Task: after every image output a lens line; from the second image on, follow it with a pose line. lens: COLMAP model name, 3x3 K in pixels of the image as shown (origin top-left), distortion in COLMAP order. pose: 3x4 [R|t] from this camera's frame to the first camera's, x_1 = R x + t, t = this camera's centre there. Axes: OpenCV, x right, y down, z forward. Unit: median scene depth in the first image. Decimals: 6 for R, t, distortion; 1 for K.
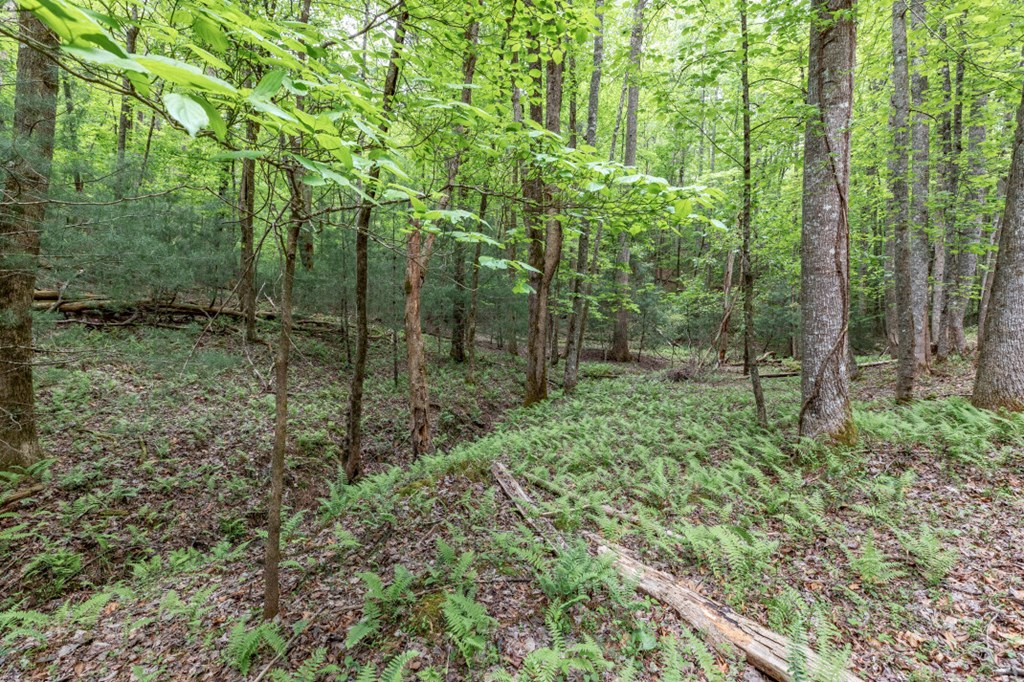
lens RADIAL K [[448.5, 0, 512.0], [0, 448.5, 341.0], [0, 0, 1]] dist [0.001056, 0.000069]
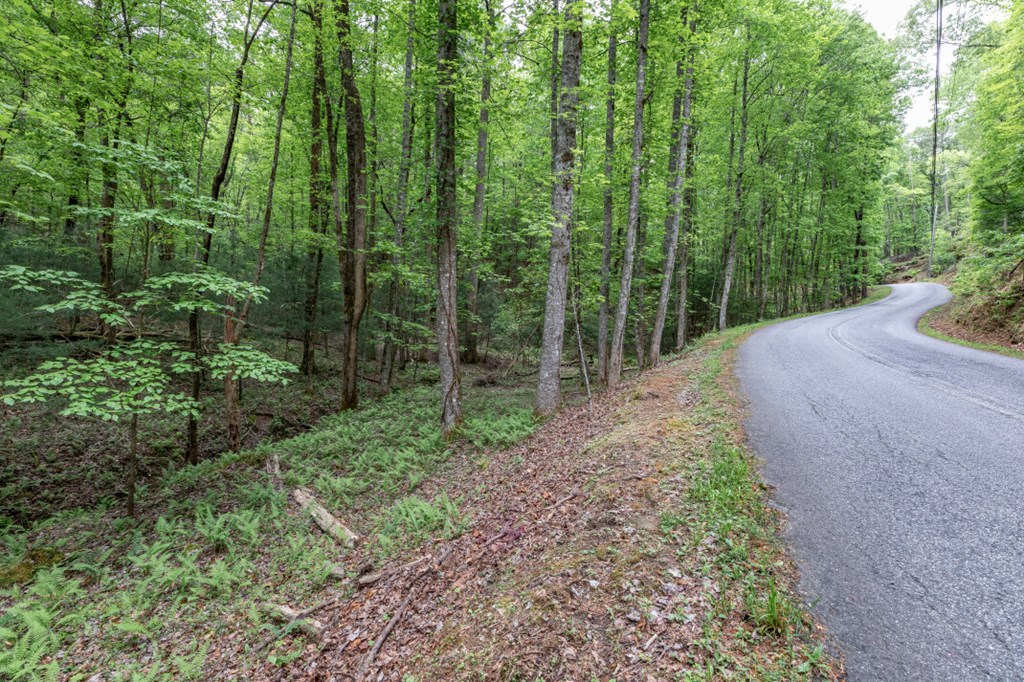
lens RADIAL K [[448.5, 0, 512.0], [0, 448.5, 341.0], [0, 0, 1]] dist [0.001056, 0.000069]
pose [[0.978435, 0.001124, 0.206553, 0.442951], [-0.007748, 0.999481, 0.031260, -0.211947], [-0.206411, -0.032186, 0.977936, -0.802150]]
